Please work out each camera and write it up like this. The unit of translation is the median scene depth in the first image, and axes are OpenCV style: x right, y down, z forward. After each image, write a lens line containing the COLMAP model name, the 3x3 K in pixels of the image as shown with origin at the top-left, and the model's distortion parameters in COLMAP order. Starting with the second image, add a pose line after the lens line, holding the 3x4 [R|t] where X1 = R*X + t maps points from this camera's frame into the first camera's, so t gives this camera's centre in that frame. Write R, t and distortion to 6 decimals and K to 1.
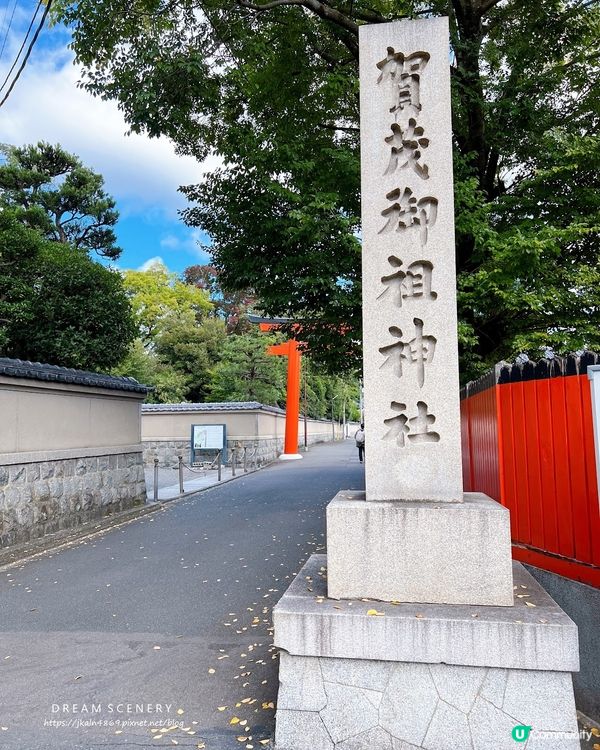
lens RADIAL K [[685.6, 0, 300.0], [0, 685.6, 375.0], [0, 0, 1]] dist [-0.007572, -0.002208]
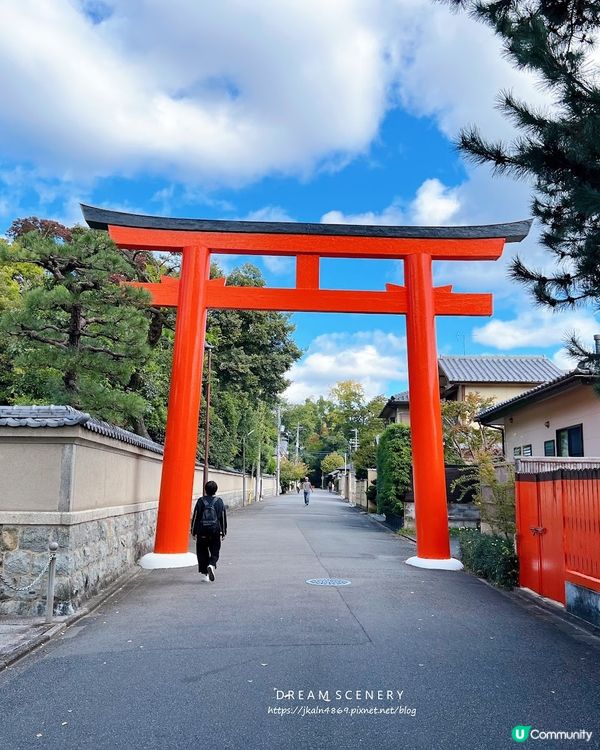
lens RADIAL K [[685.6, 0, 300.0], [0, 685.6, 375.0], [0, 0, 1]] dist [-0.007572, -0.002208]
pose [[0.986257, 0.044344, 0.159155, -0.006985], [-0.032110, 0.996387, -0.078630, 0.040042], [-0.162067, 0.072439, 0.984117, 0.566656]]
